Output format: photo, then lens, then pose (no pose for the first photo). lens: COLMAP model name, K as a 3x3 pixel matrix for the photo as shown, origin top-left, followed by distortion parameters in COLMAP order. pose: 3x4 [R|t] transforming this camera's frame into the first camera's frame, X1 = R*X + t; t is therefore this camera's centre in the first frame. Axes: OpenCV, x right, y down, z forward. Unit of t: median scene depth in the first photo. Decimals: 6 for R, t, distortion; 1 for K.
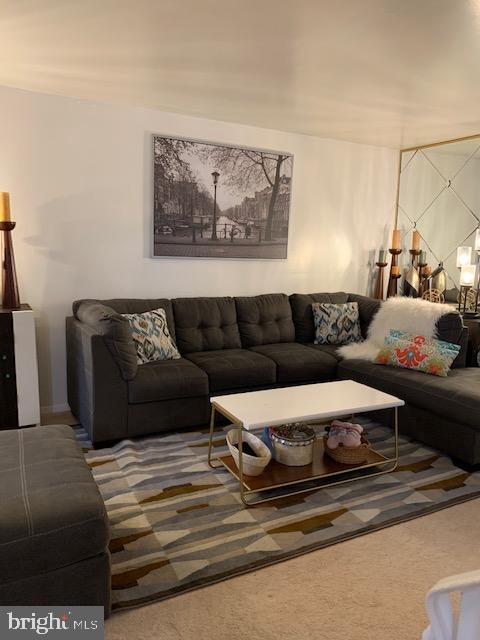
lens RADIAL K [[487.5, 0, 242.1], [0, 487.5, 316.0], [0, 0, 1]] dist [0.040207, -0.059325]
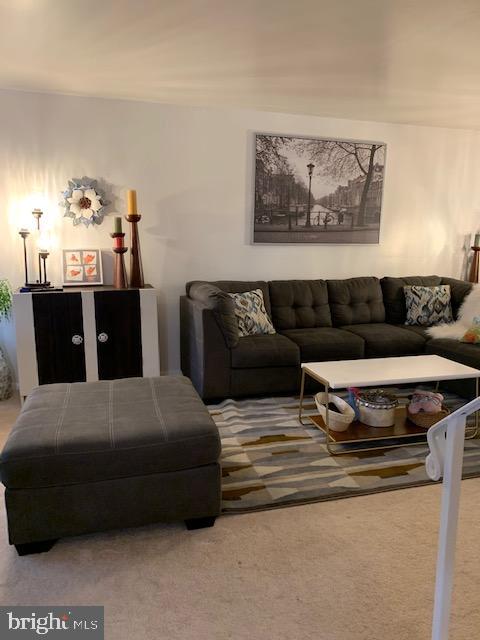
lens RADIAL K [[487.5, 0, 237.5], [0, 487.5, 320.5], [0, 0, 1]] dist [0.040207, -0.059325]
pose [[0.978879, 0.016002, -0.203814, 0.015209], [-0.011150, 0.999627, 0.024934, 0.031391], [0.204137, -0.022135, 0.978692, -0.119992]]
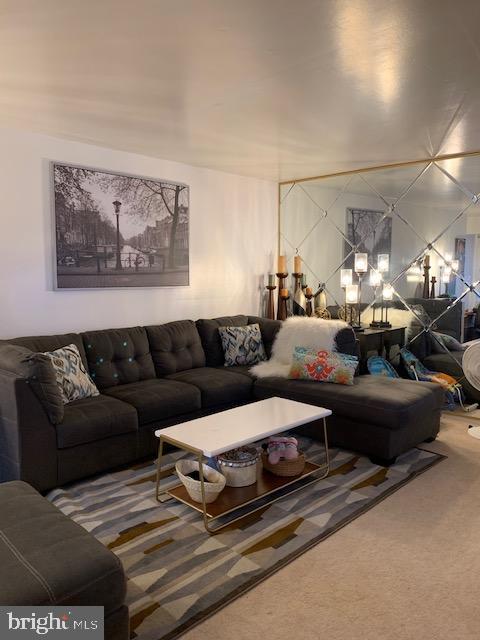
lens RADIAL K [[487.5, 0, 243.8], [0, 487.5, 317.0], [0, 0, 1]] dist [0.040207, -0.059325]
pose [[0.951773, -0.059865, 0.300904, -0.142518], [0.073543, 0.996701, -0.034324, -0.011197], [-0.297857, 0.054798, 0.953036, -0.002942]]
